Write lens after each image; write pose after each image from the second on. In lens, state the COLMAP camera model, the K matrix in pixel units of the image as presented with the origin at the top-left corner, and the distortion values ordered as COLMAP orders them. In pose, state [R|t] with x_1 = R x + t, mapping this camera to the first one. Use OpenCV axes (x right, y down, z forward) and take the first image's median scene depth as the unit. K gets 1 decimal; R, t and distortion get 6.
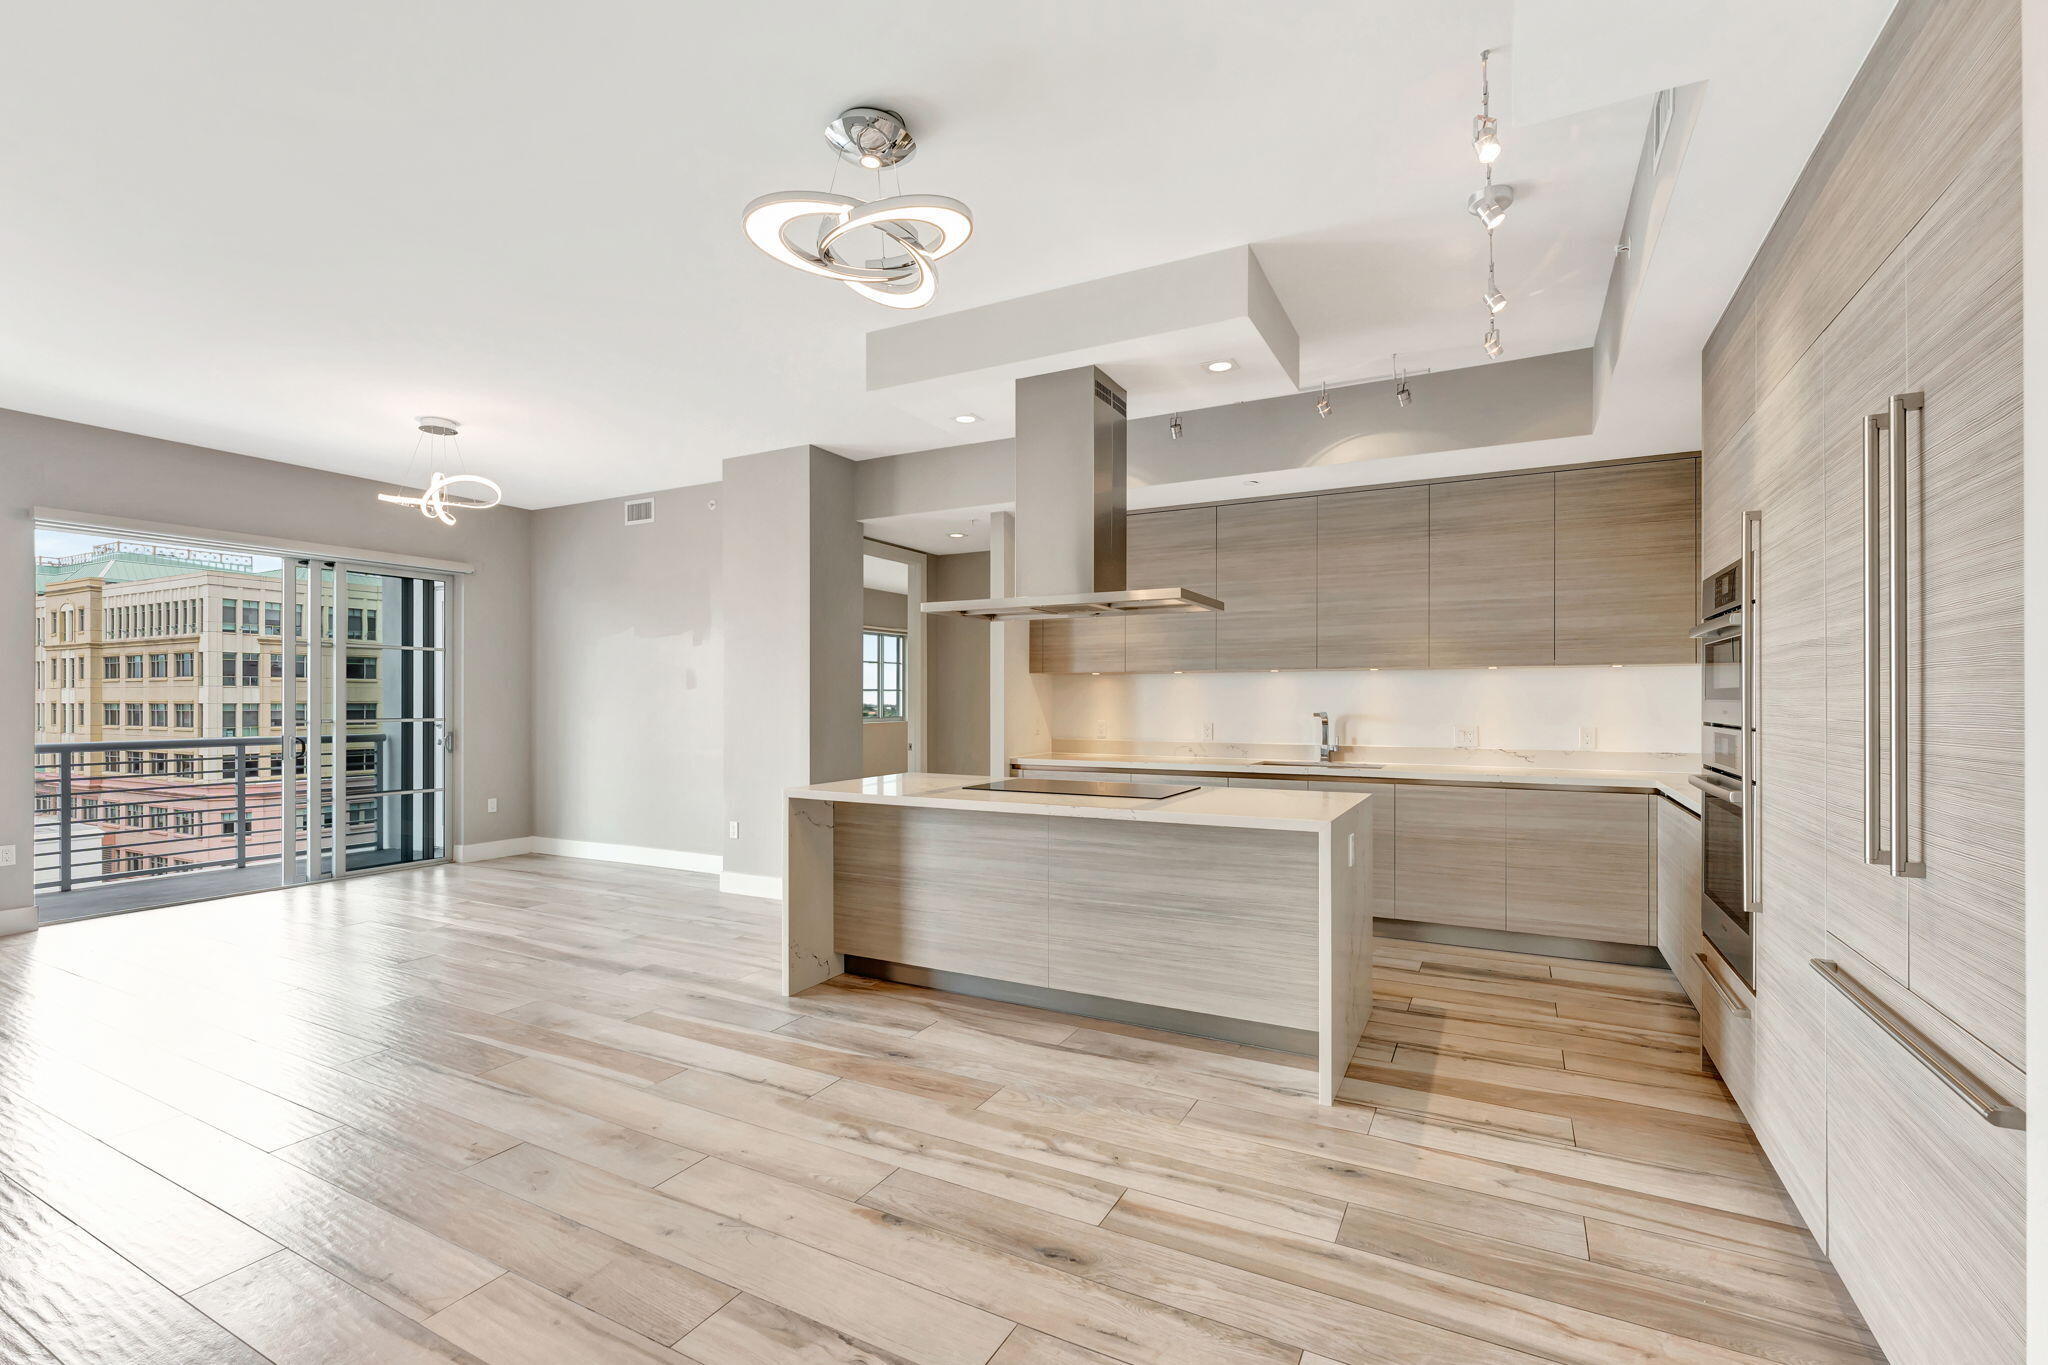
lens RADIAL K [[875.9, 0, 1034.1], [0, 875.9, 689.5], [0, 0, 1]] dist [-0.001426, -0.000121]
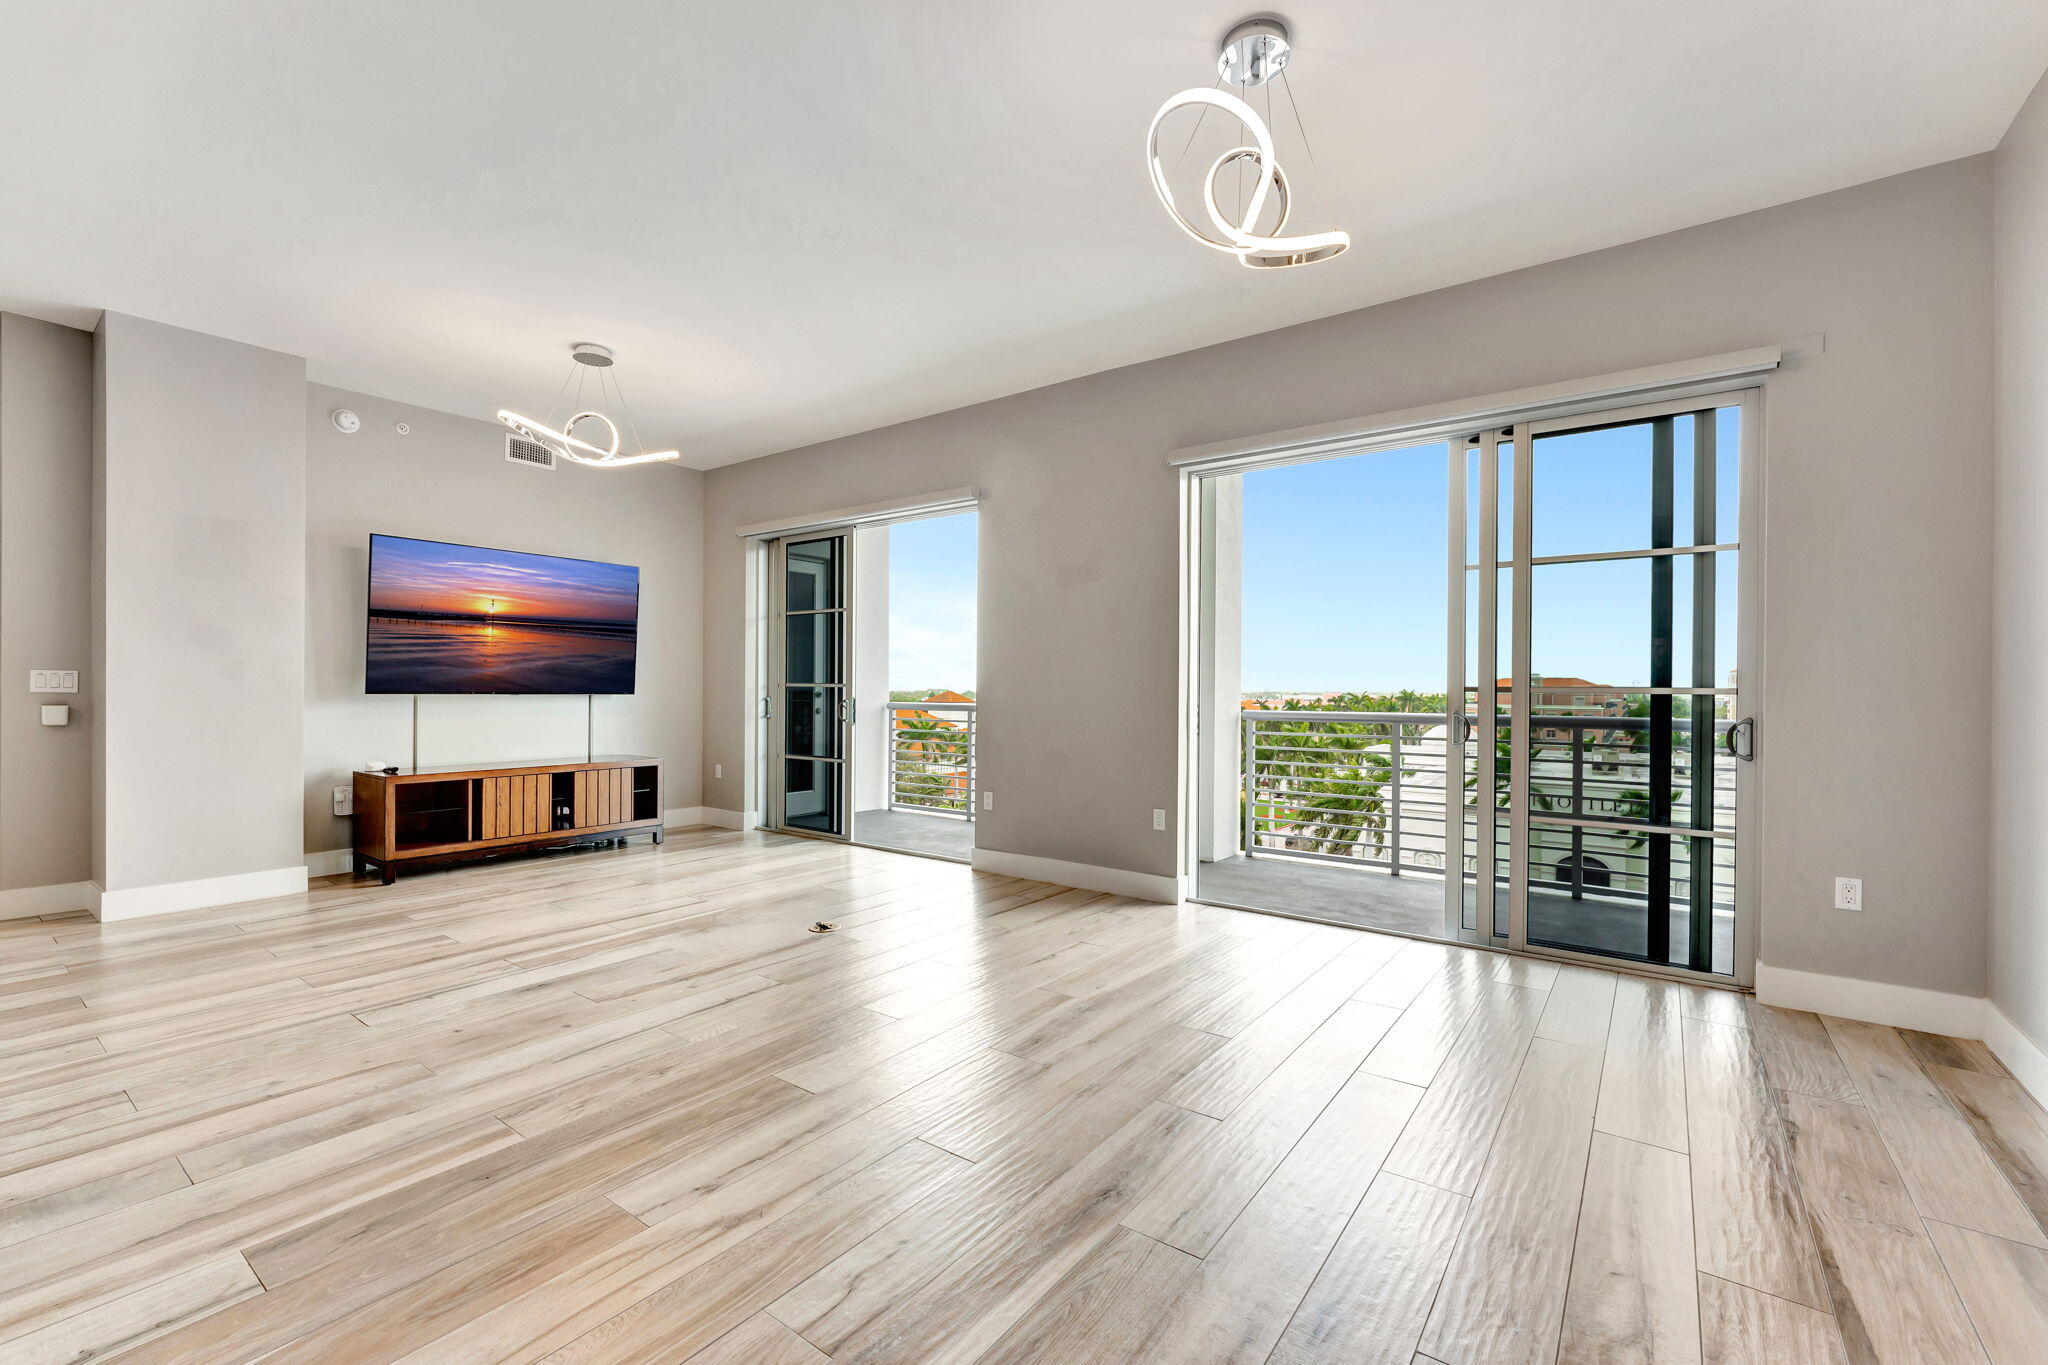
lens RADIAL K [[875.9, 0, 1034.1], [0, 875.9, 689.5], [0, 0, 1]] dist [-0.001426, -0.000121]
pose [[-0.147494, 0.004248, -0.989054, -0.153572], [0.004125, 0.999985, 0.003680, 0.032440], [0.989054, -0.003537, -0.147509, 0.758450]]
